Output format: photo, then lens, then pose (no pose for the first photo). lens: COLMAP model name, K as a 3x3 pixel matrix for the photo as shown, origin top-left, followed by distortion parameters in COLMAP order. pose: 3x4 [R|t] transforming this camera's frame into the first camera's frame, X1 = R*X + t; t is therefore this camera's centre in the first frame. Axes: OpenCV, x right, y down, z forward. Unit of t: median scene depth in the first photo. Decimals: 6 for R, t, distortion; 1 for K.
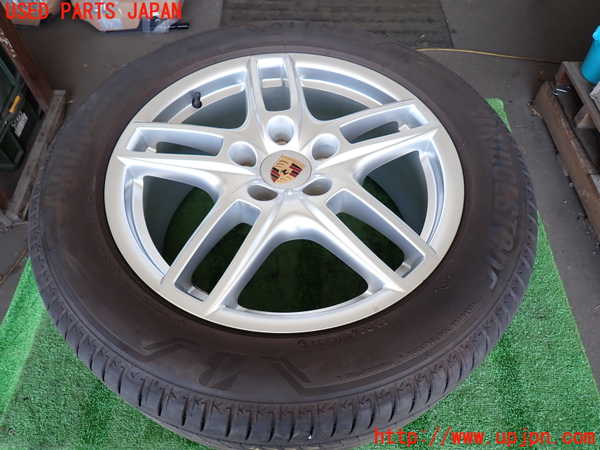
lens RADIAL K [[443.6, 0, 299.6], [0, 443.6, 224.4], [0, 0, 1]] dist [0.004832, -0.012111]
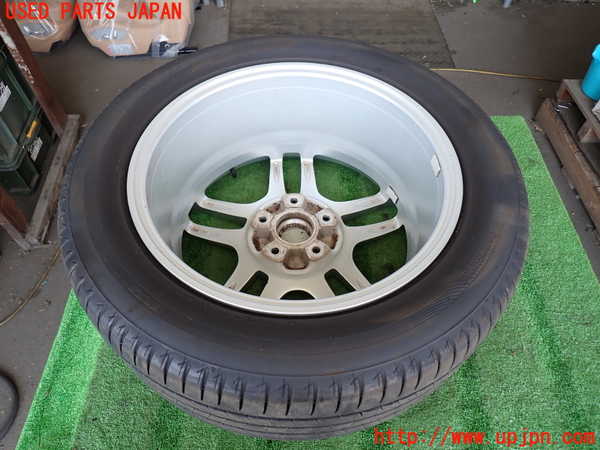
lens RADIAL K [[443.6, 0, 298.8], [0, 443.6, 225.4], [0, 0, 1]] dist [0.004832, -0.012111]
pose [[0.999406, -0.022920, 0.025717, -0.160464], [0.023906, 0.998965, -0.038693, 0.003395], [-0.024803, 0.039285, 0.998920, -0.033975]]
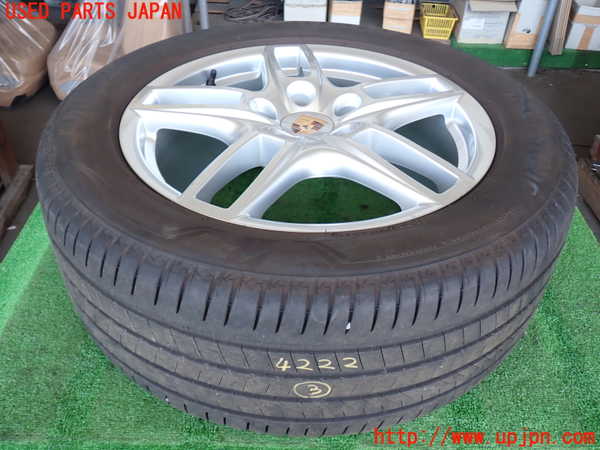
lens RADIAL K [[567.6, 0, 296.2], [0, 567.6, 226.9], [0, 0, 1]] dist [0.002052, 0.000000]
pose [[0.999945, 0.001606, 0.010344, -0.059508], [0.001578, 0.953754, -0.300585, 0.403108], [-0.010349, 0.300584, 0.953699, -0.088705]]
